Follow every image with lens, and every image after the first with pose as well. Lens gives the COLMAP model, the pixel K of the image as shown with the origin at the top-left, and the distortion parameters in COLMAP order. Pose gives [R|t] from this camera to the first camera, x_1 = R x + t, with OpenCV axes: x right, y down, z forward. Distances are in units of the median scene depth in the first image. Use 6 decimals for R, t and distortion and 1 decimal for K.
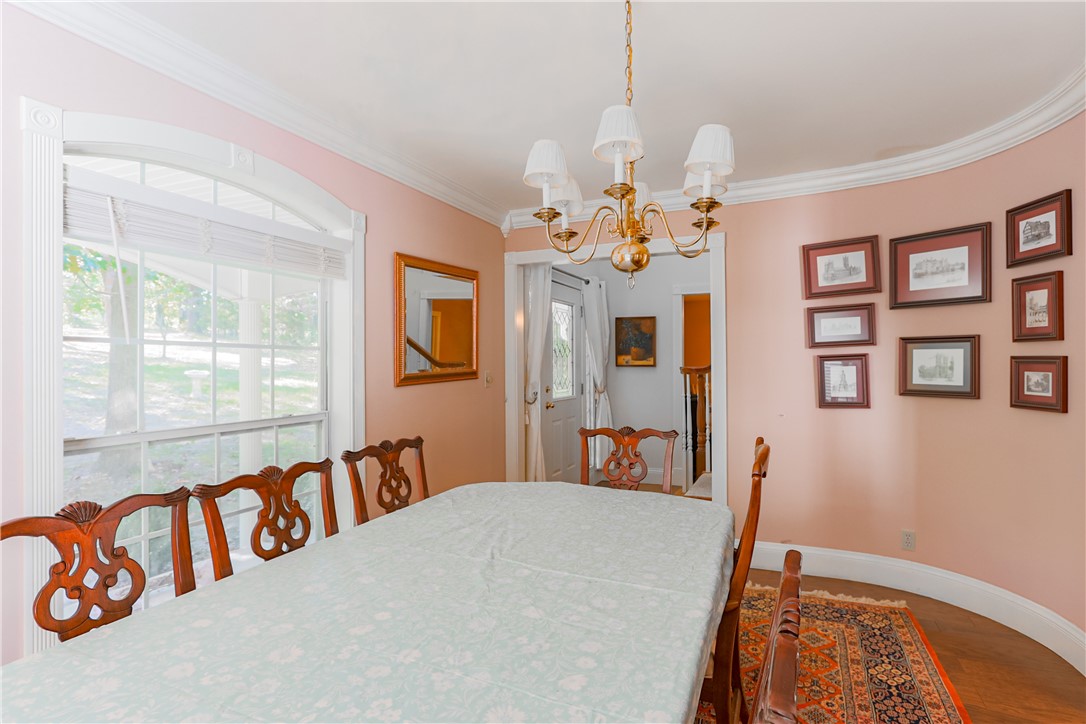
lens RADIAL K [[561.0, 0, 544.1], [0, 561.0, 361.7], [0, 0, 1]] dist [-0.012807, 0.001174]
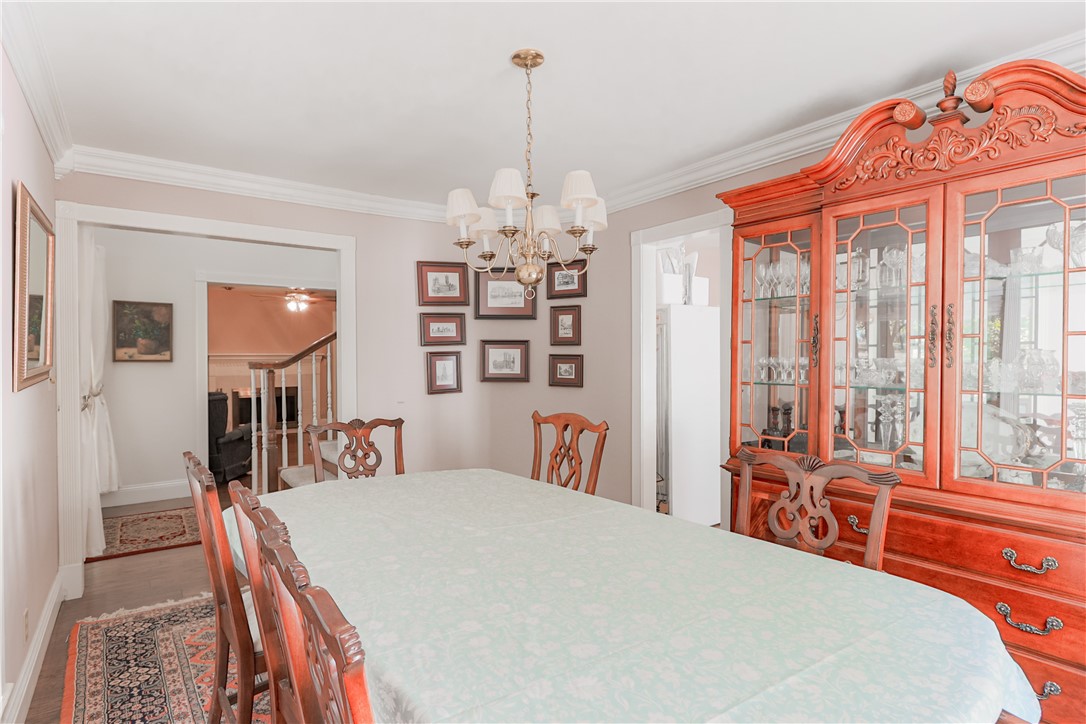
lens RADIAL K [[561.0, 0, 544.1], [0, 561.0, 361.7], [0, 0, 1]] dist [-0.012807, 0.001174]
pose [[0.514353, 0.000219, 0.857579, -0.469008], [-0.005136, 0.999983, 0.002825, 0.005793], [-0.857563, -0.005858, 0.514345, 0.149867]]
